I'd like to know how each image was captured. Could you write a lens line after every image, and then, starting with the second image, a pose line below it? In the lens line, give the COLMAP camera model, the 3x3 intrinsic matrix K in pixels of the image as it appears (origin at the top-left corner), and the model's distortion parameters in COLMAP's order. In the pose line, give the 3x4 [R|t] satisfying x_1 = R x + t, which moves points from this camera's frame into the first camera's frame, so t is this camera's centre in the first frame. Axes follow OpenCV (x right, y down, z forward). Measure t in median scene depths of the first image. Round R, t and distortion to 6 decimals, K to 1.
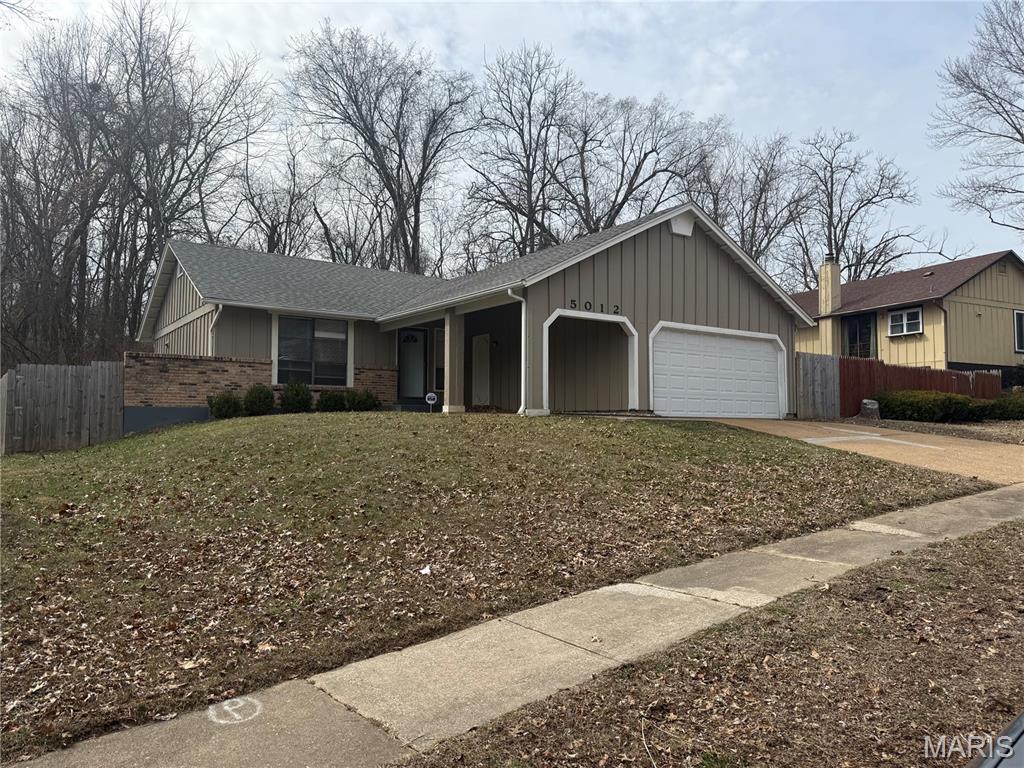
lens RADIAL K [[711.5, 0, 510.8], [0, 711.5, 376.3], [0, 0, 1]] dist [0.091044, -0.111074]
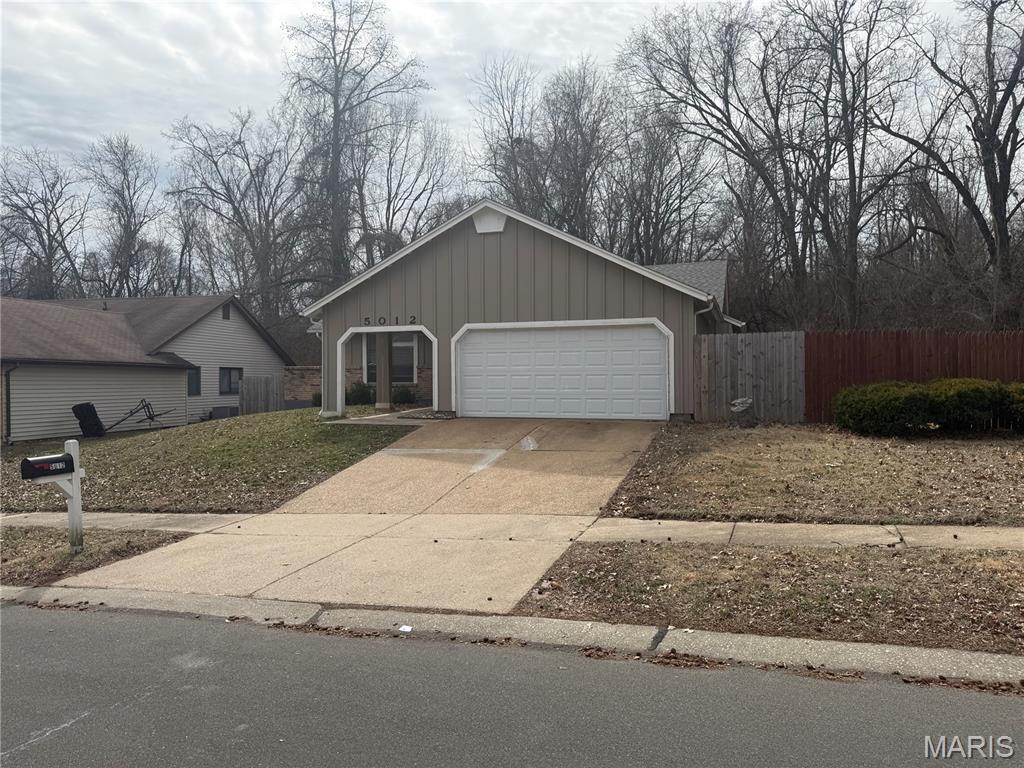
lens RADIAL K [[711.5, 0, 510.8], [0, 711.5, 376.3], [0, 0, 1]] dist [0.091044, -0.111074]
pose [[0.590966, -0.012258, -0.806603, 1.033433], [0.058787, 0.997880, 0.027907, -0.026239], [0.804552, -0.063910, 0.590434, 0.429651]]
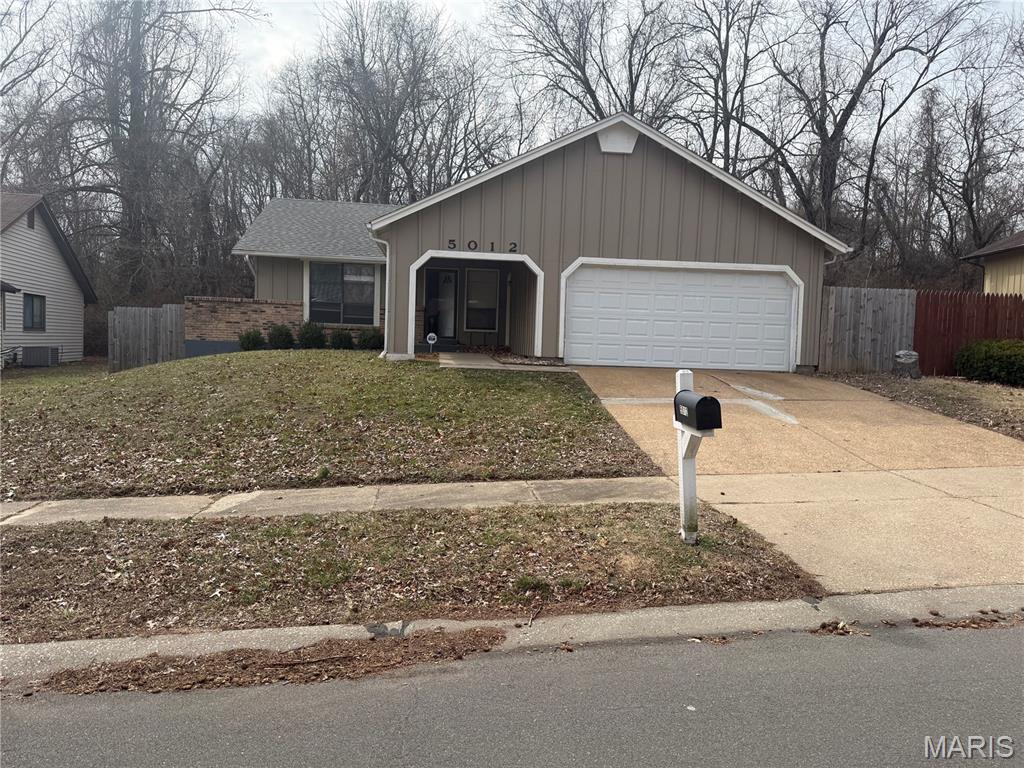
lens RADIAL K [[711.5, 0, 510.8], [0, 711.5, 376.3], [0, 0, 1]] dist [0.091044, -0.111074]
pose [[0.870095, 0.046125, -0.490721, 0.557403], [0.001042, 0.995437, 0.095413, -0.014172], [0.492883, -0.083529, 0.866077, 0.170904]]
